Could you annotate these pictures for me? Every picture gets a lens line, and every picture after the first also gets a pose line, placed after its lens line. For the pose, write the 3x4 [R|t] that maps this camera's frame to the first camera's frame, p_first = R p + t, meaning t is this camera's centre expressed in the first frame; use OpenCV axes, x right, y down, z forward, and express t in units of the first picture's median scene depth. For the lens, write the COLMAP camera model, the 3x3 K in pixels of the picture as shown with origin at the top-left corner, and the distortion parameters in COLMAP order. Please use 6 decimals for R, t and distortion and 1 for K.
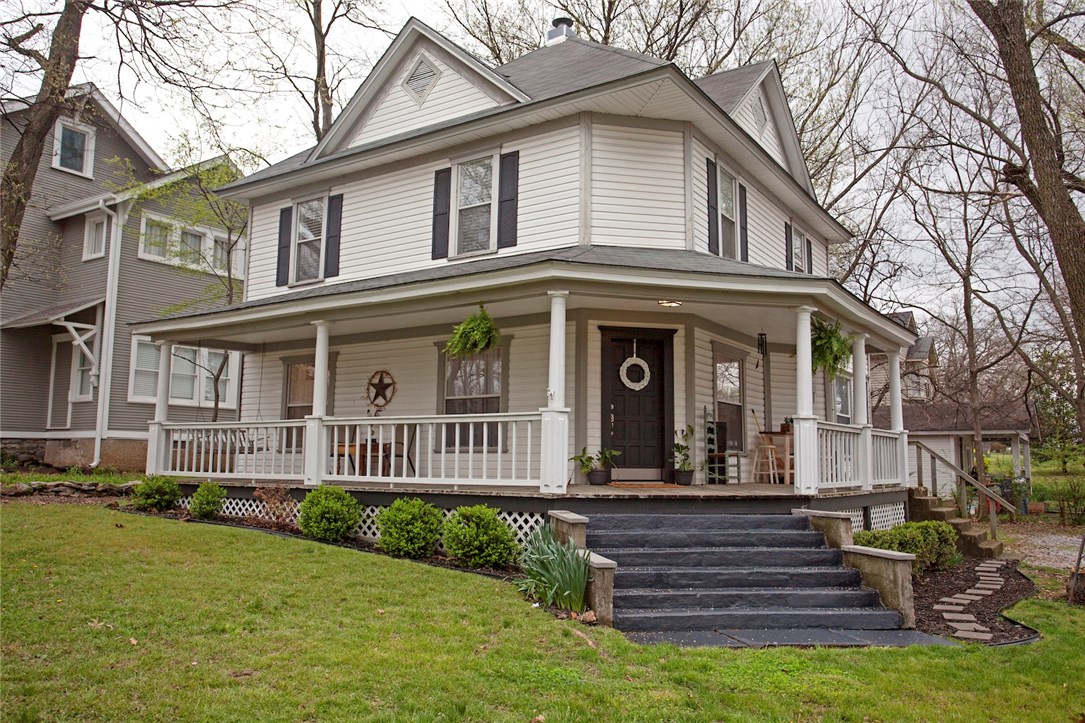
lens RADIAL K [[835.0, 0, 542.5], [0, 835.0, 361.5], [0, 0, 1]] dist [-0.049771, 0.102254]
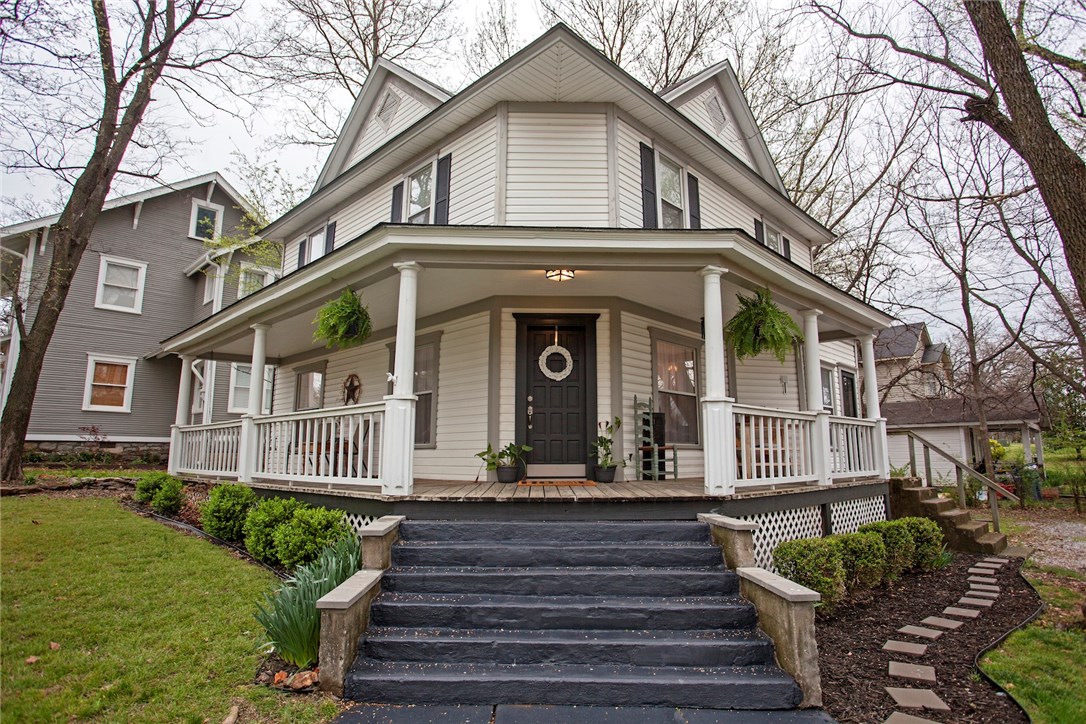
lens RADIAL K [[598.9, 0, 543.0], [0, 598.9, 362.0], [0, 0, 1]] dist [-0.072964, 0.043744]
pose [[0.982922, -0.040710, -0.179464, 0.217812], [0.033750, 0.998561, -0.041664, 0.041167], [0.180902, 0.034896, 0.982882, 0.333489]]
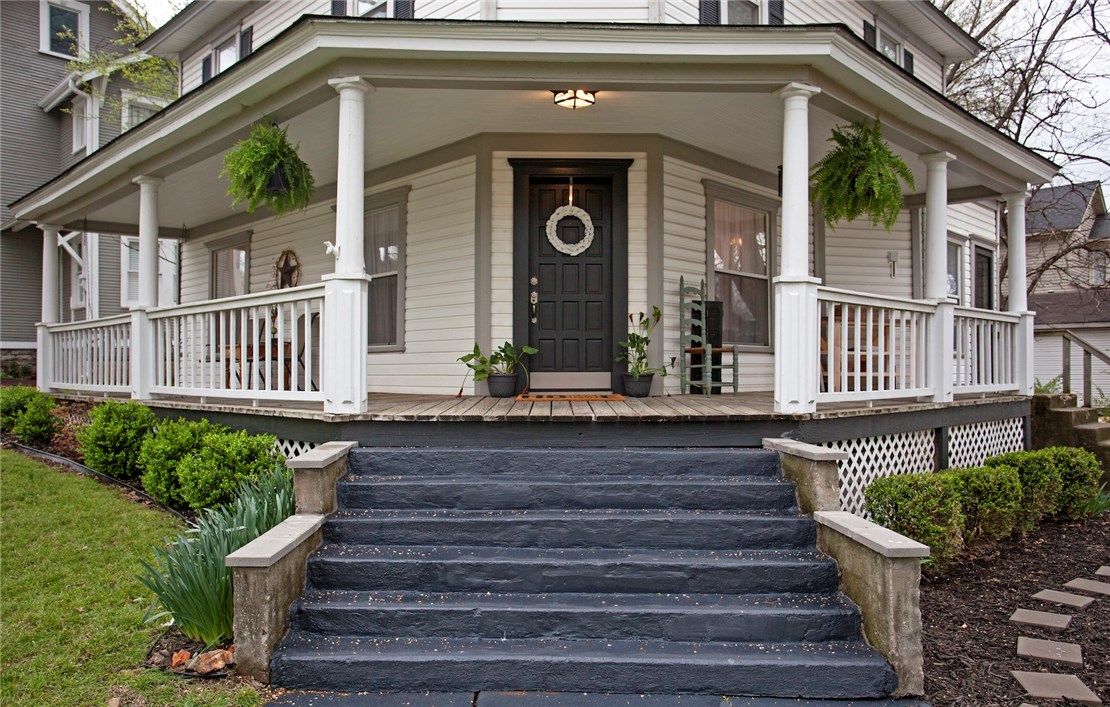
lens RADIAL K [[811.4, 0, 561.6], [0, 811.4, 367.1], [0, 0, 1]] dist [-0.053794, 0.064981]
pose [[0.982883, -0.013258, -0.183751, 0.221250], [0.034789, 0.992820, 0.114448, 0.048500], [0.180915, -0.118882, 0.976287, 0.355614]]
